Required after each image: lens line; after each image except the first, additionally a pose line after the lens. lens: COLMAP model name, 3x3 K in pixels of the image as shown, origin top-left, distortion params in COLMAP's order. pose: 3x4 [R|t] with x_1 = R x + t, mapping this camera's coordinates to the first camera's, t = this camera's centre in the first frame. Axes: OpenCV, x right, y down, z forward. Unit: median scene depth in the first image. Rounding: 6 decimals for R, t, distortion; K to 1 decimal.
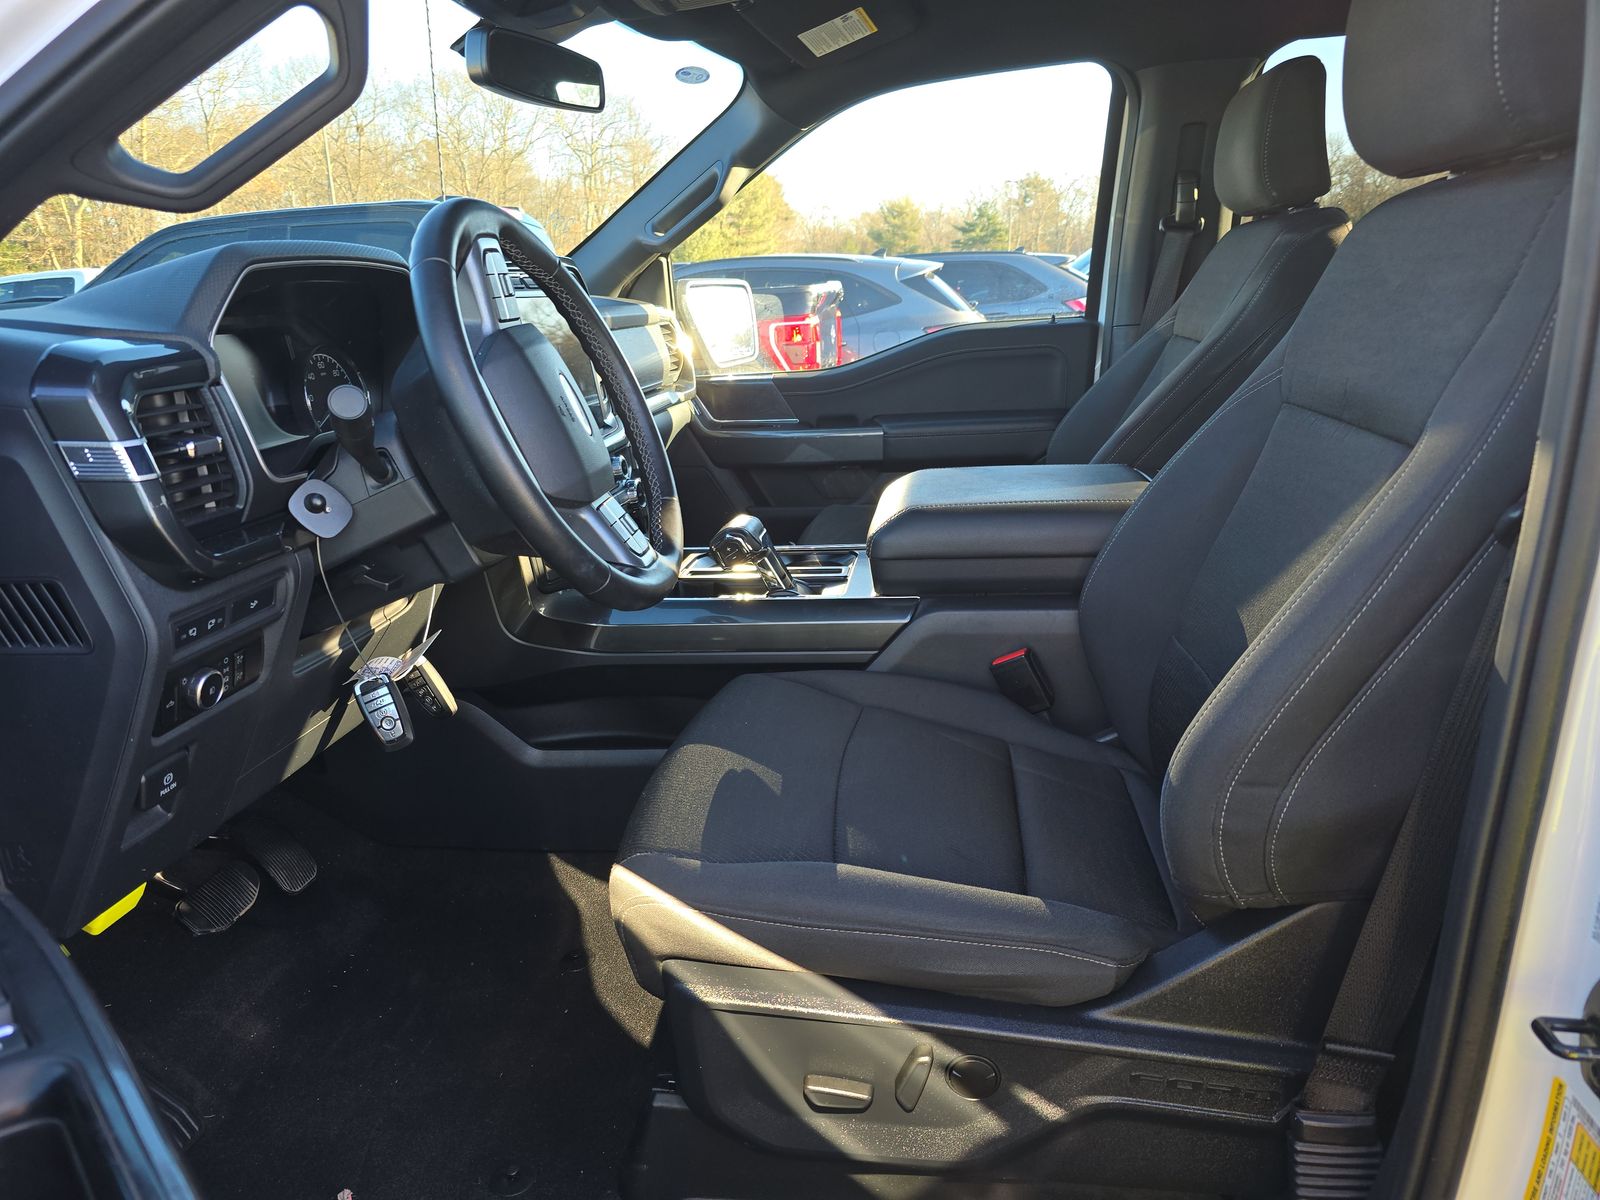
lens RADIAL K [[1090.6, 0, 789.0], [0, 1090.6, 598.0], [0, 0, 1]] dist [0.079684, -0.080782]
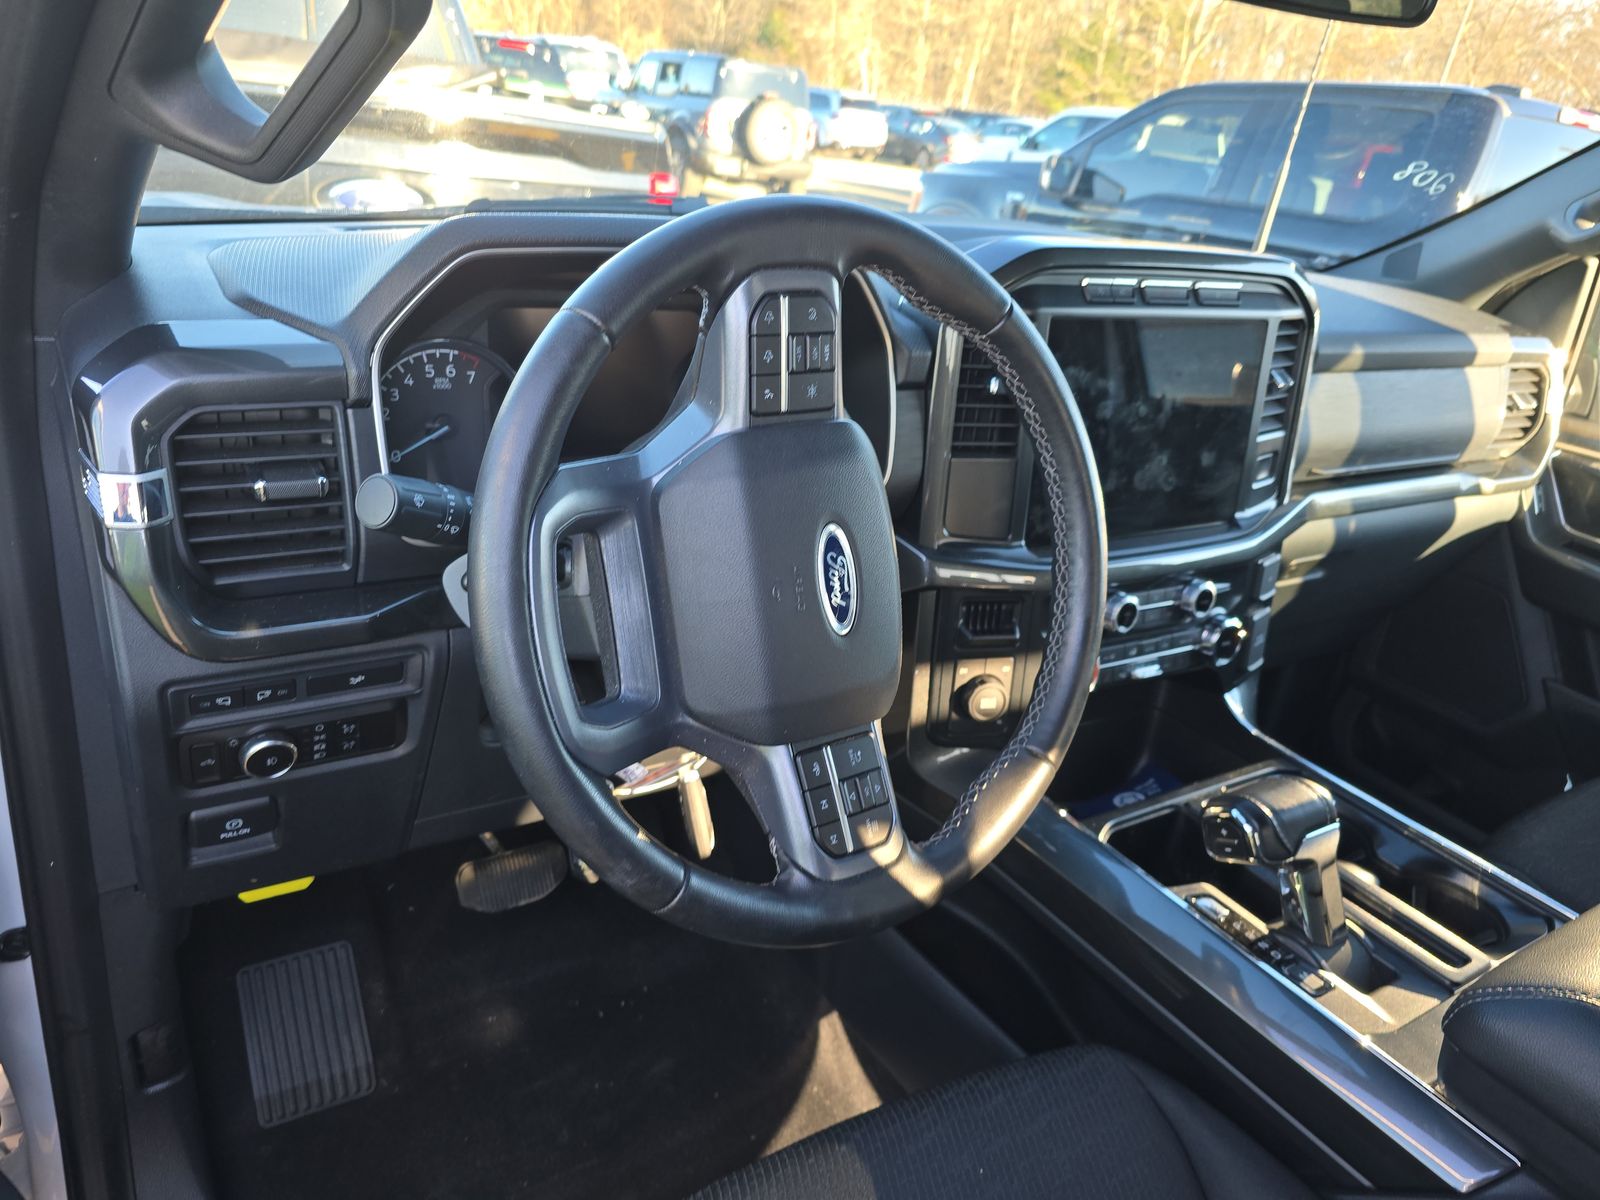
lens RADIAL K [[1090.6, 0, 789.0], [0, 1090.6, 598.0], [0, 0, 1]] dist [0.079684, -0.080782]
pose [[0.642199, 0.413822, -0.645238, 0.124527], [-0.341349, 0.908076, 0.242651, -0.224893], [0.686339, 0.064421, 0.724423, 0.428018]]
